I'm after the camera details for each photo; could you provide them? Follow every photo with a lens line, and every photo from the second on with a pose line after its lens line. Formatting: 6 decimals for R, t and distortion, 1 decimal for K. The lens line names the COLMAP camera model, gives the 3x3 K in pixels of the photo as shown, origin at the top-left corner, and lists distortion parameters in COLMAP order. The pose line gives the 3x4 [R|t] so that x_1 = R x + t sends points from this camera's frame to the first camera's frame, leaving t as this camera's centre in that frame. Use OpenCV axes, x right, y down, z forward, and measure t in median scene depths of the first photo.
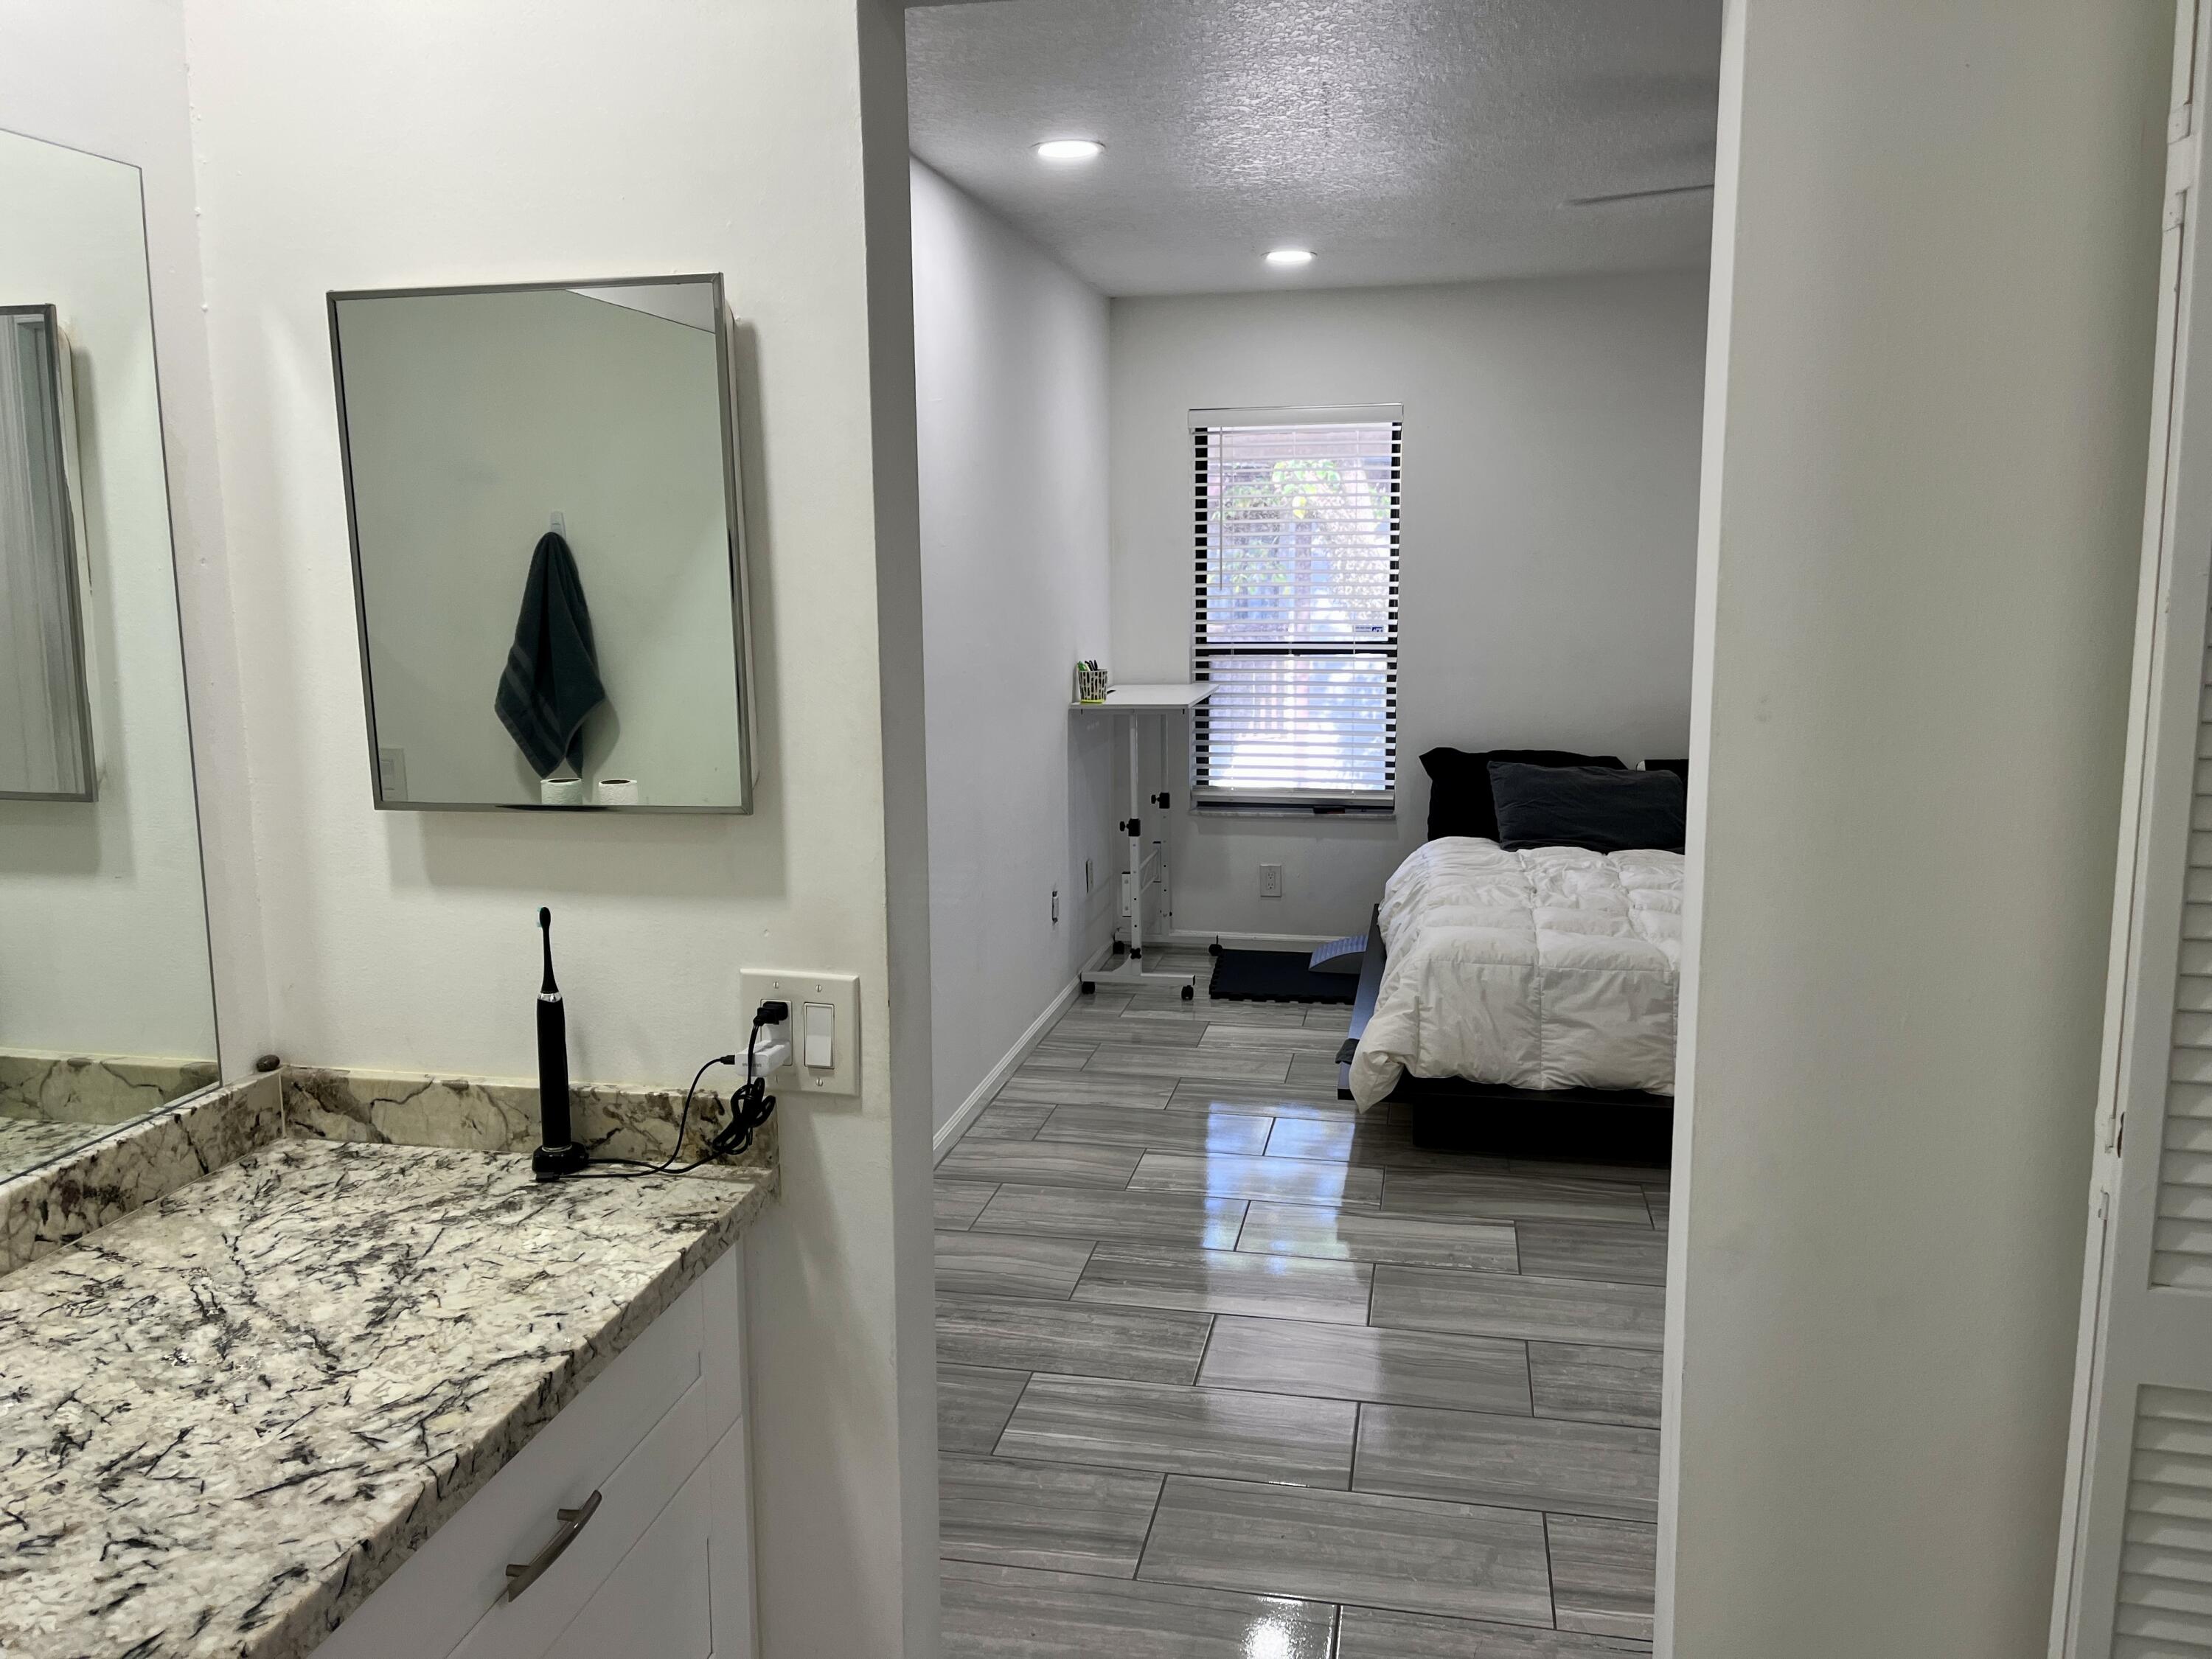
lens RADIAL K [[1679.9, 0, 1108.3], [0, 1679.9, 823.6], [0, 0, 1]] dist [0.060235, -0.077043]
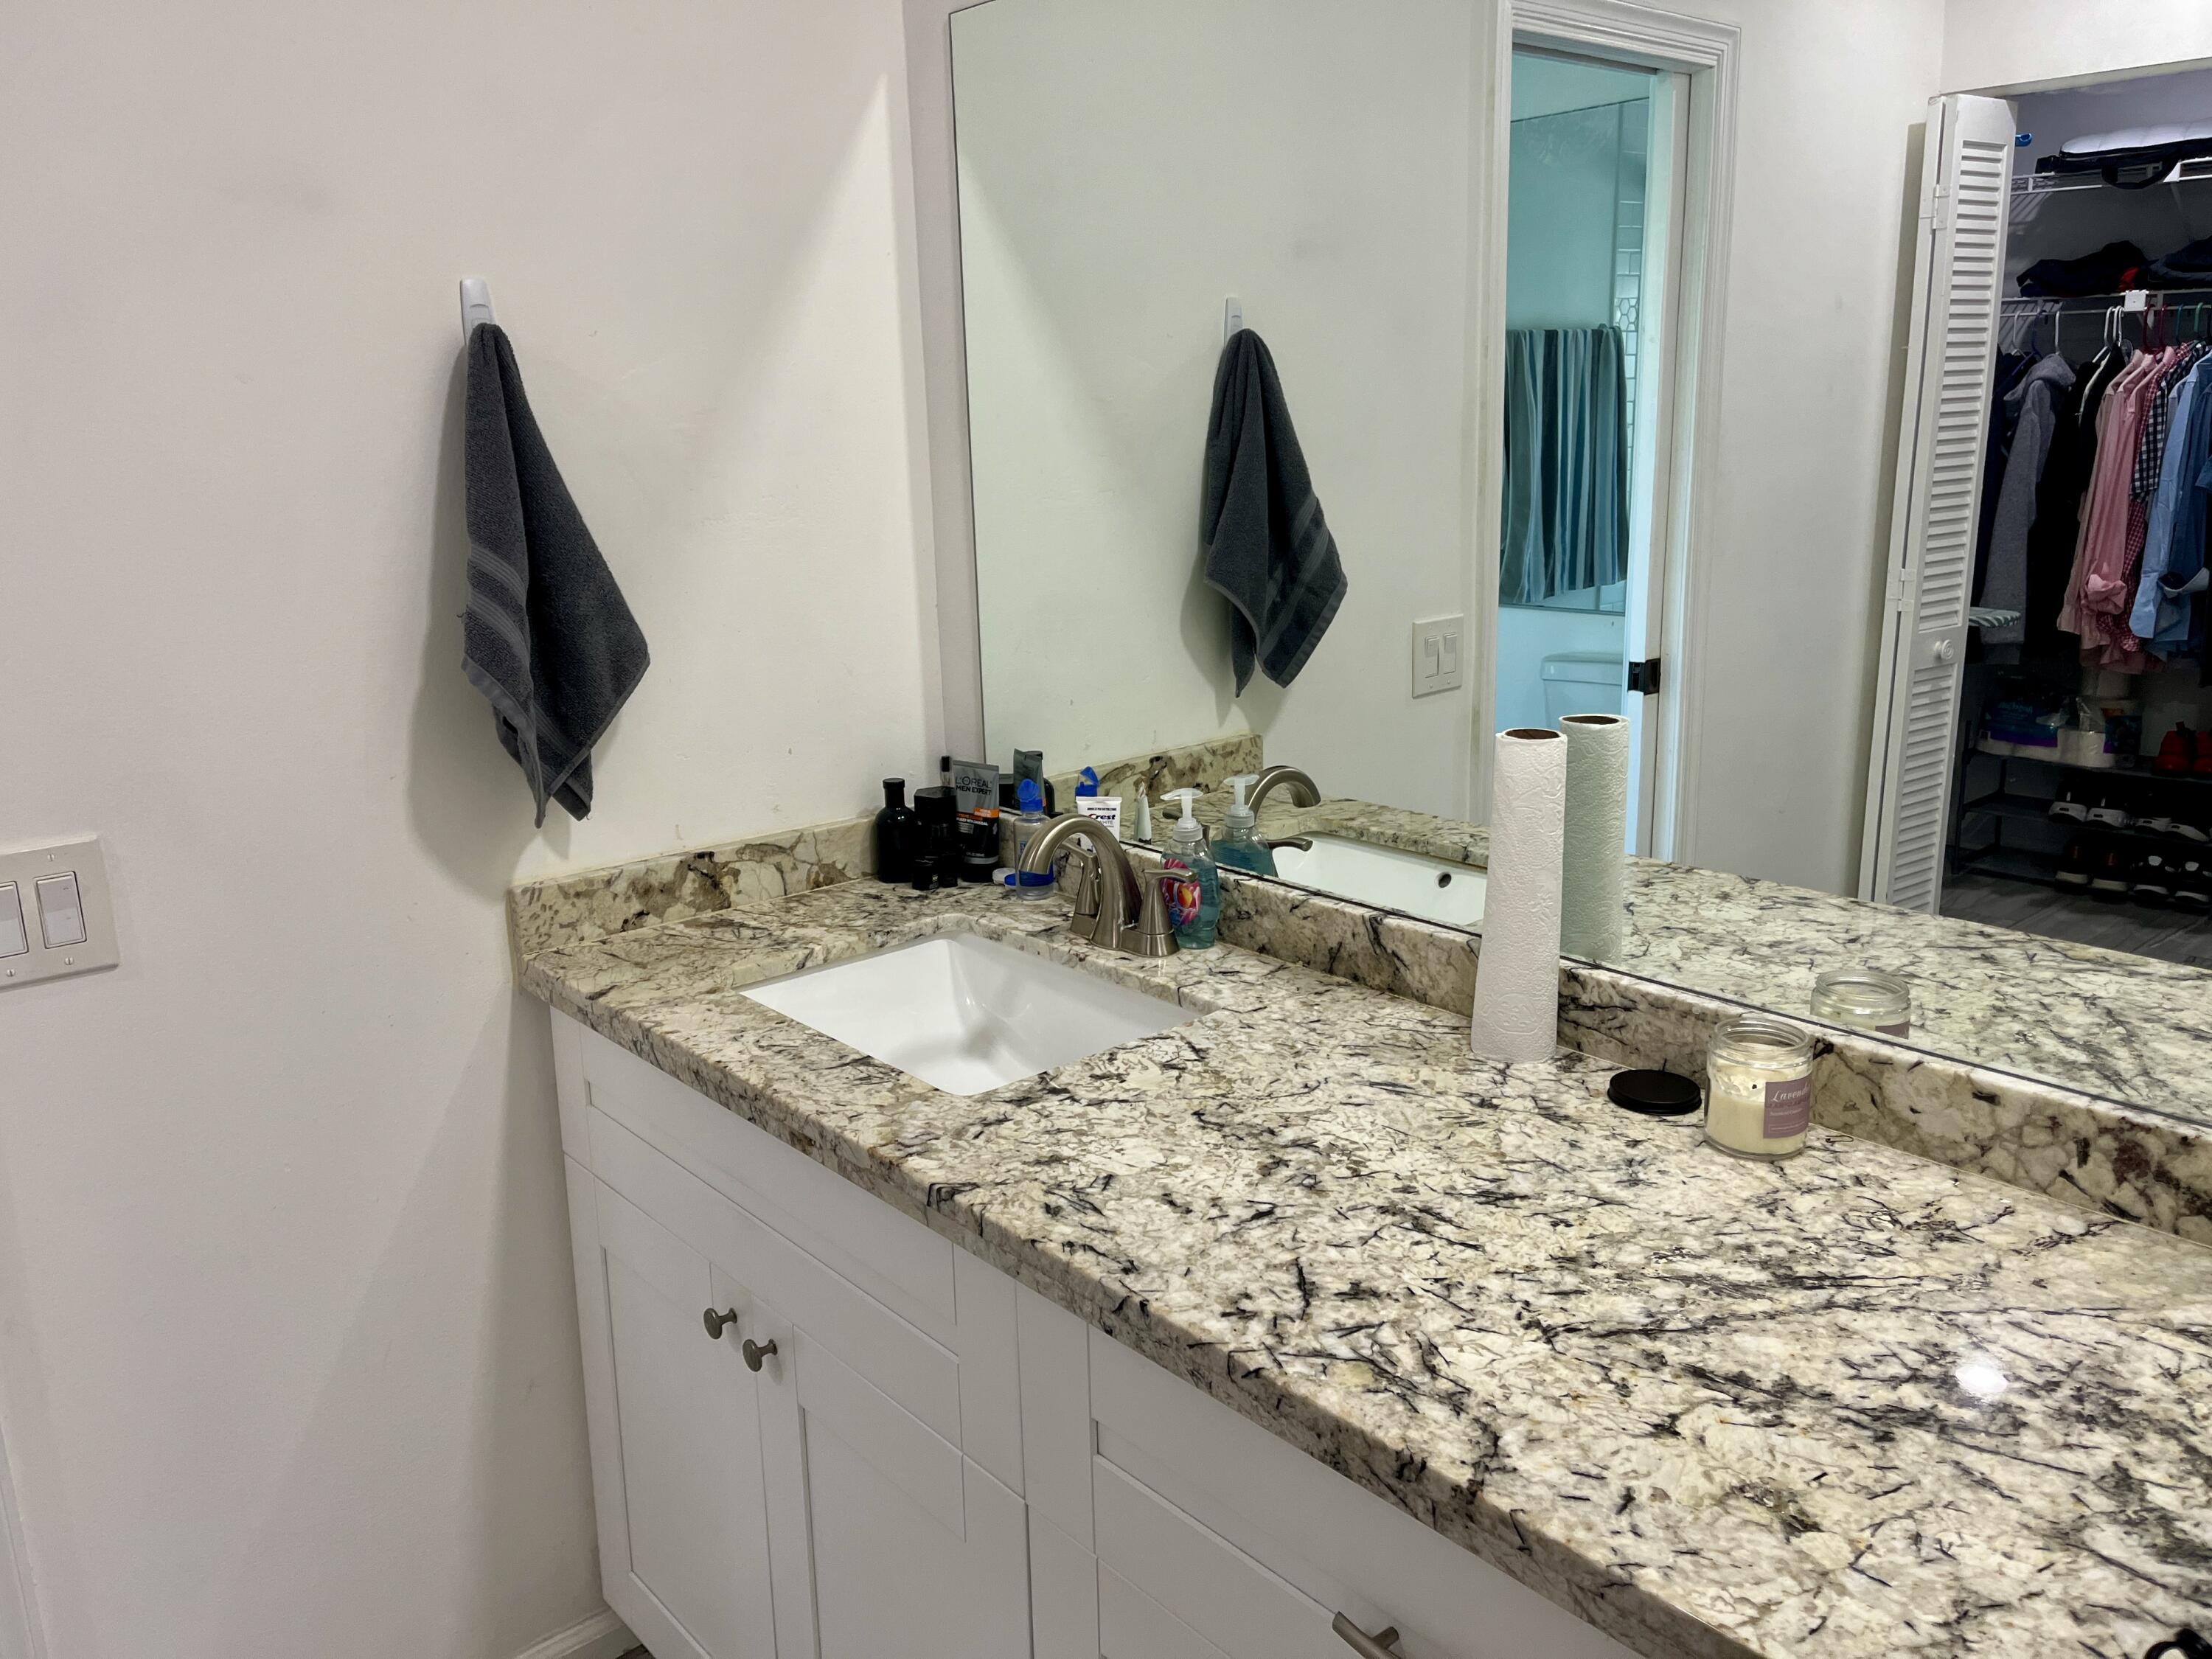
lens RADIAL K [[1679.9, 0, 1108.3], [0, 1679.9, 823.6], [0, 0, 1]] dist [0.060235, -0.077043]
pose [[-0.616951, 0.211337, -0.758095, 0.217748], [-0.091386, 0.937516, 0.335727, -0.141964], [0.781677, 0.276407, -0.559088, 1.153680]]
